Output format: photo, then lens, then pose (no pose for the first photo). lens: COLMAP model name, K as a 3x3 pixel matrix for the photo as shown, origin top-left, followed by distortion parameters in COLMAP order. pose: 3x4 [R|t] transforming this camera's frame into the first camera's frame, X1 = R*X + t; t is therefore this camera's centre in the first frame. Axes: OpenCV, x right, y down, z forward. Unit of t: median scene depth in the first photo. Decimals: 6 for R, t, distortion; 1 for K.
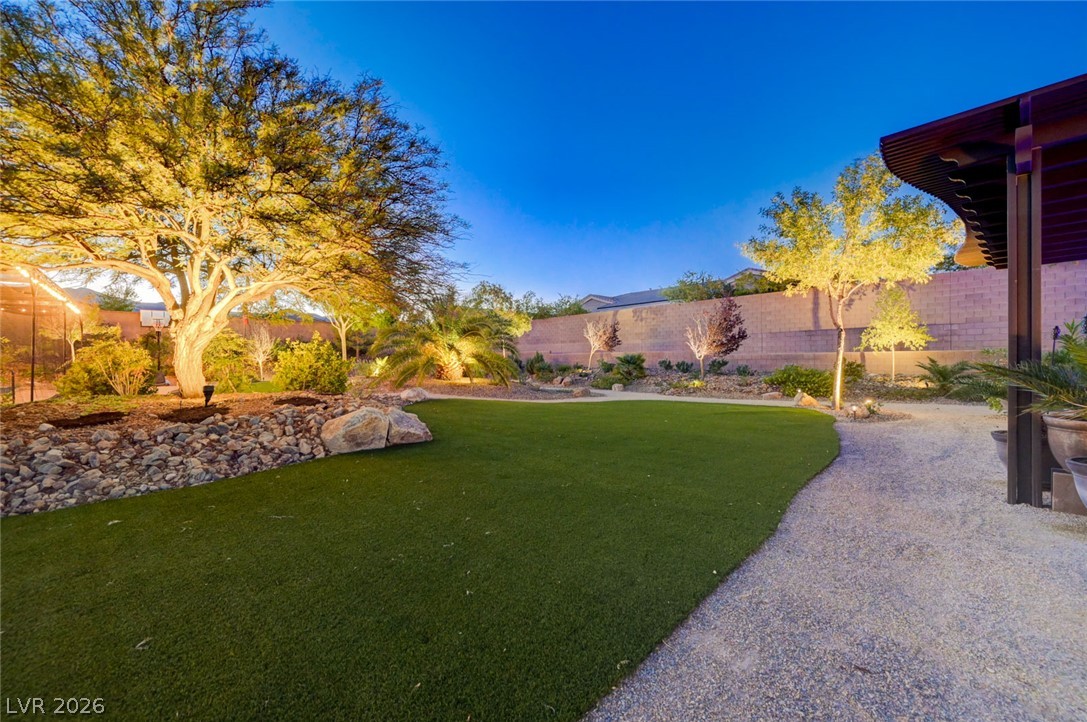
lens RADIAL K [[446.0, 0, 548.6], [0, 446.0, 362.9], [0, 0, 1]] dist [0.001479, 0.000008]
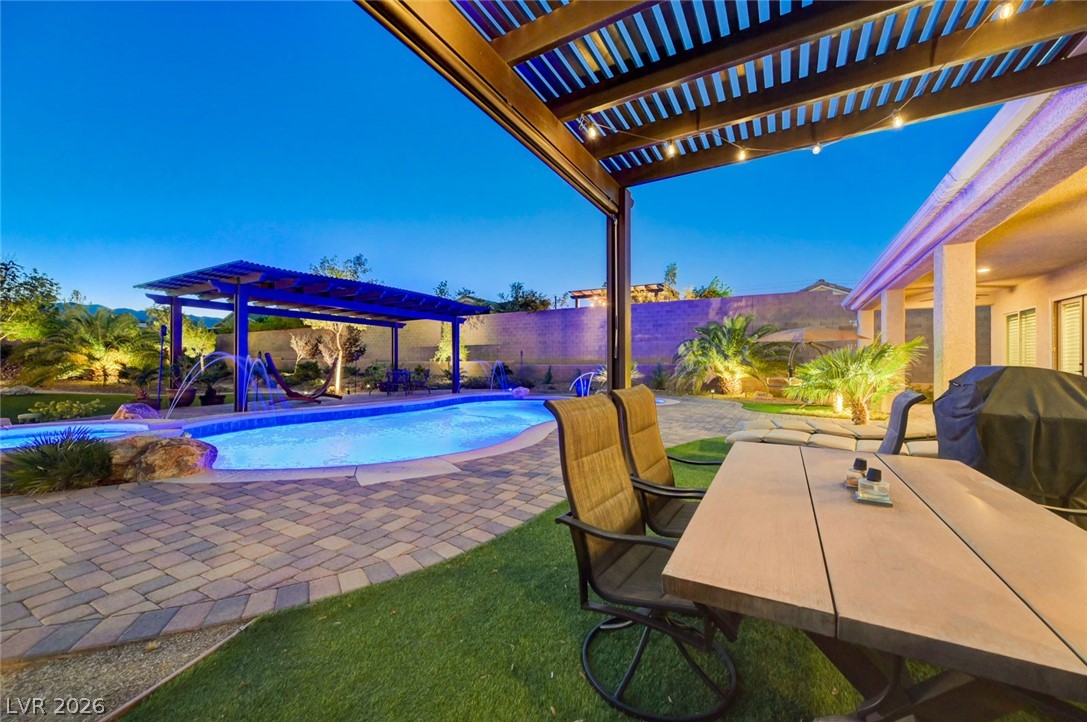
lens RADIAL K [[426.3, 0, 549.3], [0, 426.3, 362.7], [0, 0, 1]] dist [0.000174, 0.000061]
pose [[0.945594, 0.005520, 0.325301, 0.621155], [-0.002006, 0.999936, -0.011137, -0.004917], [-0.325342, 0.009879, 0.945545, -0.611376]]
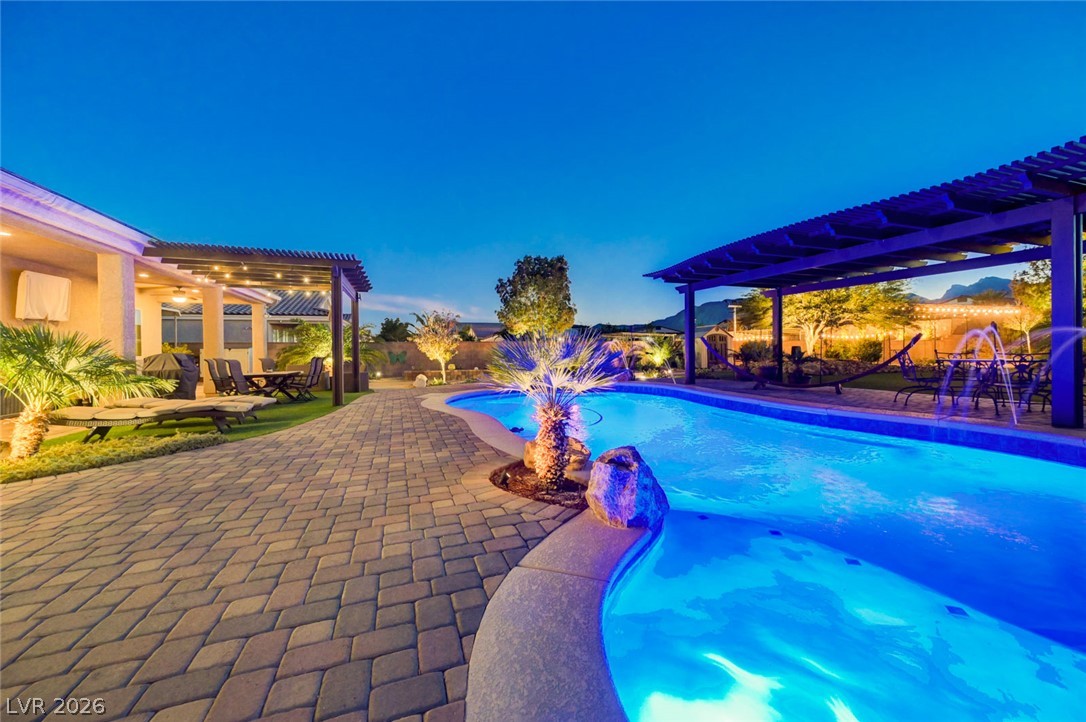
lens RADIAL K [[425.9, 0, 548.8], [0, 425.9, 362.7], [0, 0, 1]] dist [0.000174, 0.000061]
pose [[-0.380511, 0.034905, -0.924117, 1.206409], [0.006637, 0.999365, 0.035014, -0.009417], [0.924752, 0.007190, -0.380501, 0.155658]]
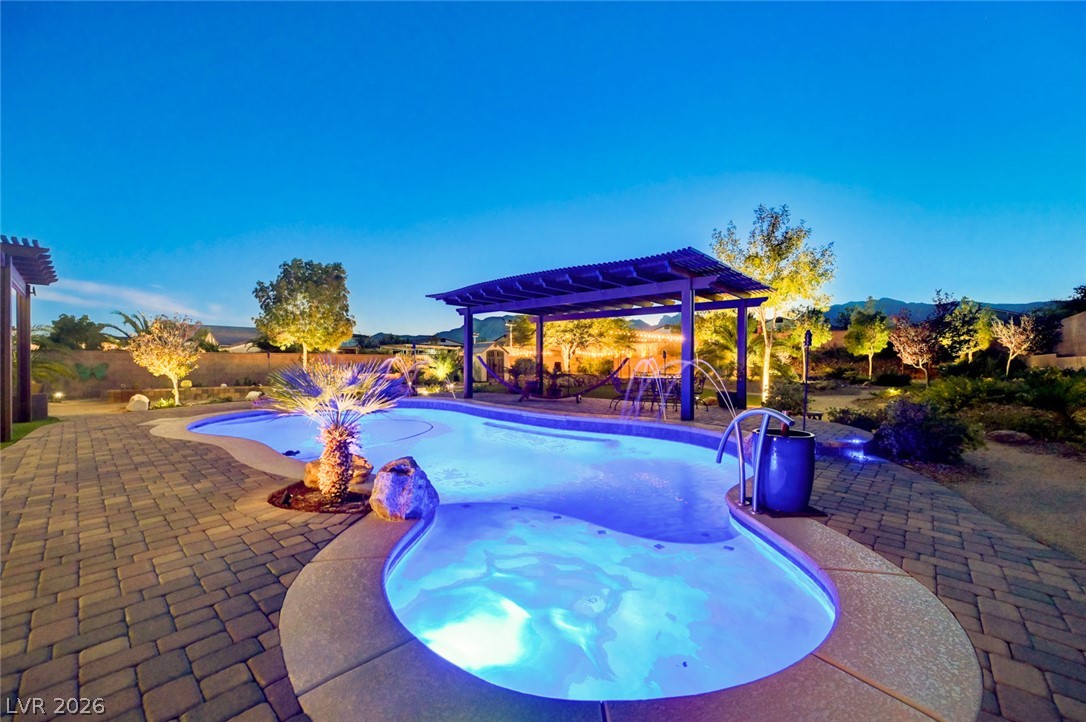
lens RADIAL K [[425.9, 0, 548.8], [0, 425.9, 362.7], [0, 0, 1]] dist [0.000174, 0.000061]
pose [[0.104155, 0.007606, -0.994532, 1.261376], [-0.008229, 0.999943, 0.006786, -0.019466], [0.994527, 0.007477, 0.104211, 0.169687]]
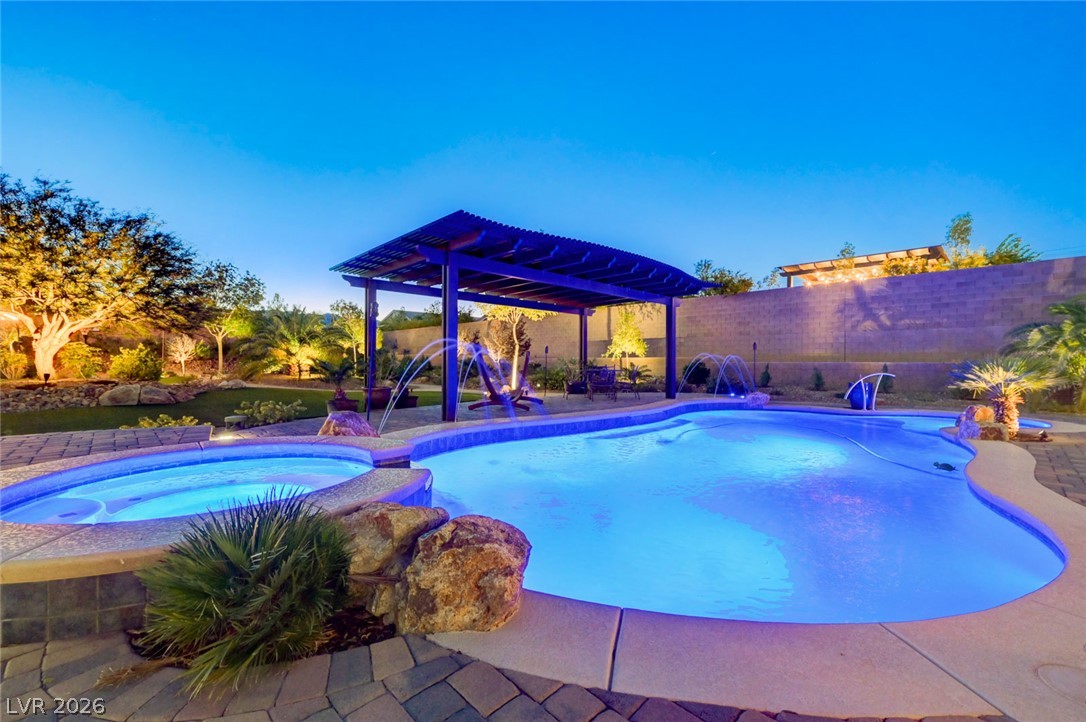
lens RADIAL K [[448.7, 0, 547.4], [0, 448.7, 363.4], [0, 0, 1]] dist [-0.000338, 0.000095]
pose [[0.999260, 0.009002, 0.037393, 0.490950], [-0.008903, 0.999956, -0.002798, -0.002561], [-0.037417, 0.002463, 0.999297, -0.380781]]
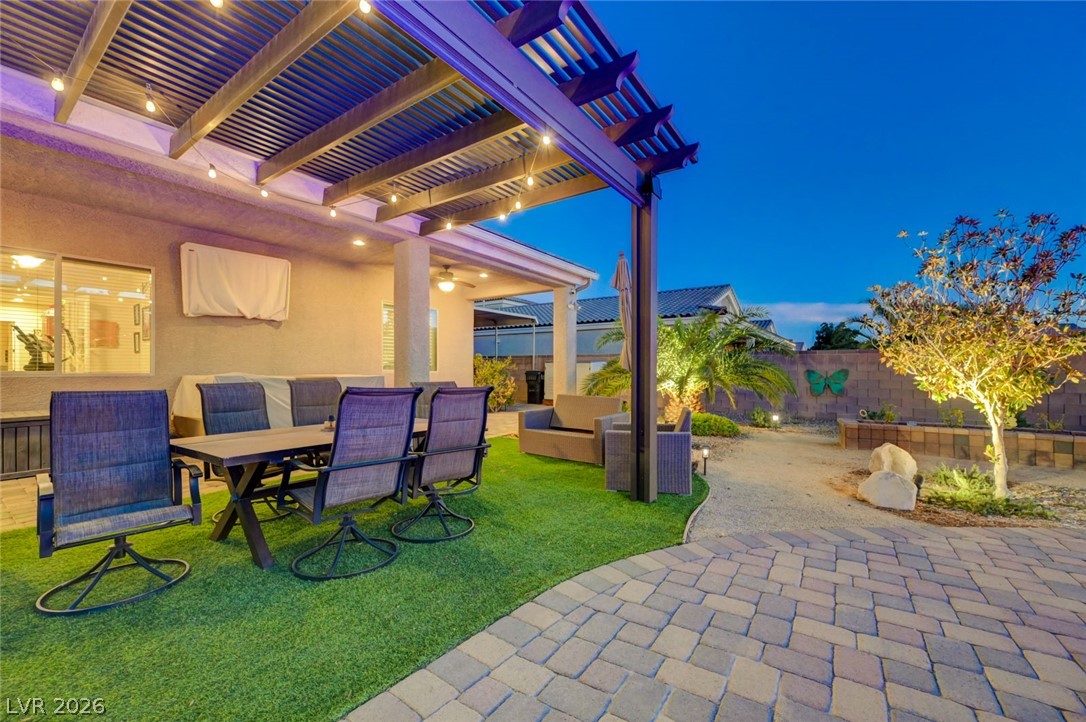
lens RADIAL K [[432.2, 0, 545.0], [0, 432.2, 372.0], [0, 0, 1]] dist [-0.000351, 0.000008]
pose [[-0.973478, 0.001646, -0.228773, 0.683304], [-0.001375, 0.999914, 0.013045, -0.005514], [0.228775, 0.013014, -0.973392, -0.279938]]
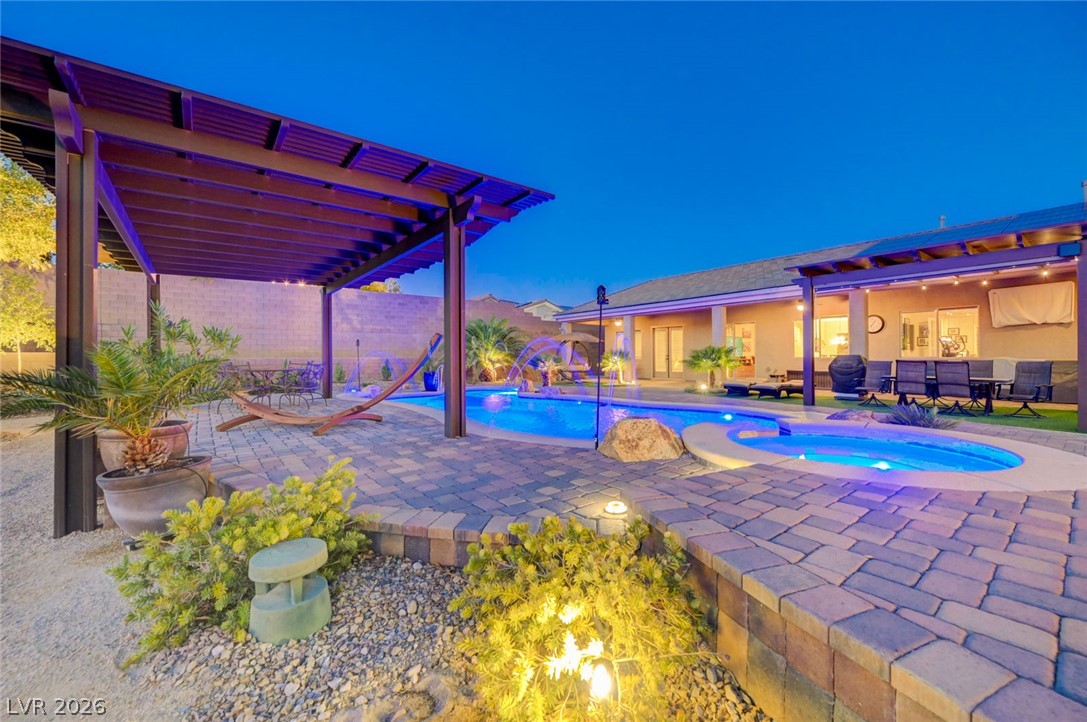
lens RADIAL K [[434.9, 0, 545.6], [0, 434.9, 354.4], [0, 0, 1]] dist [-0.005864, 0.000225]
pose [[0.069440, 0.012271, 0.997511, 0.069219], [0.009856, 0.999867, -0.012987, -0.002301], [-0.997537, 0.010733, 0.069309, 0.006191]]
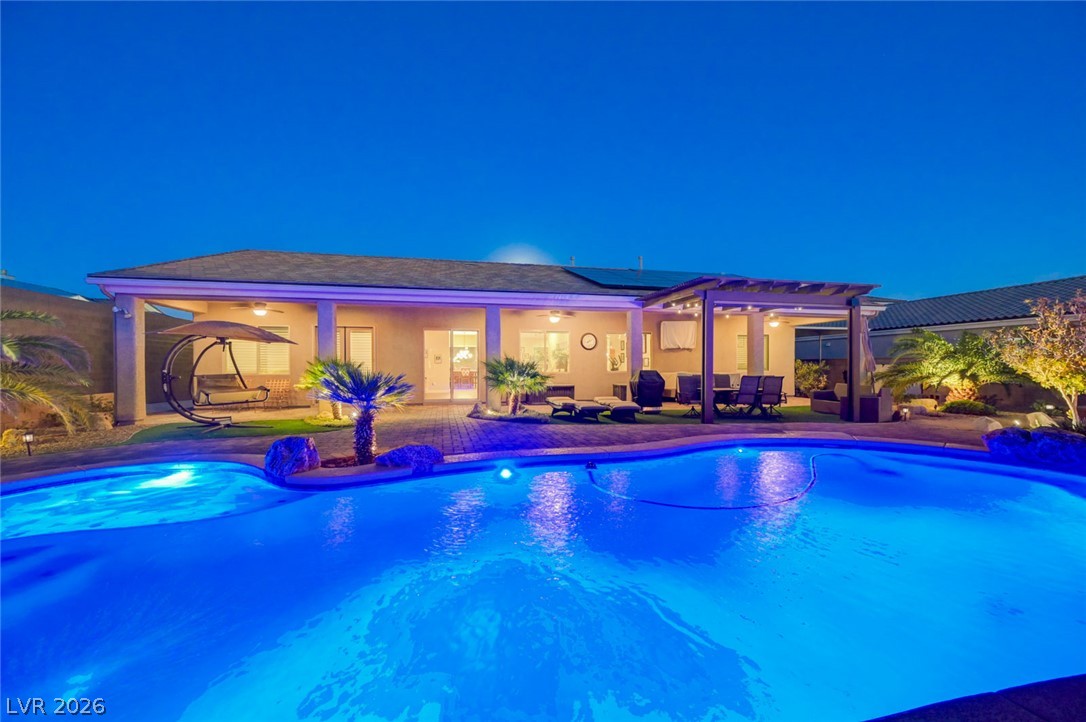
lens RADIAL K [[434.6, 0, 545.5], [0, 434.6, 370.0], [0, 0, 1]] dist [-0.004186, -0.000074]
pose [[-0.877432, 0.001228, 0.479699, 0.661058], [0.007086, 0.999921, 0.010402, -0.016350], [-0.479648, 0.012526, -0.877372, 0.326260]]
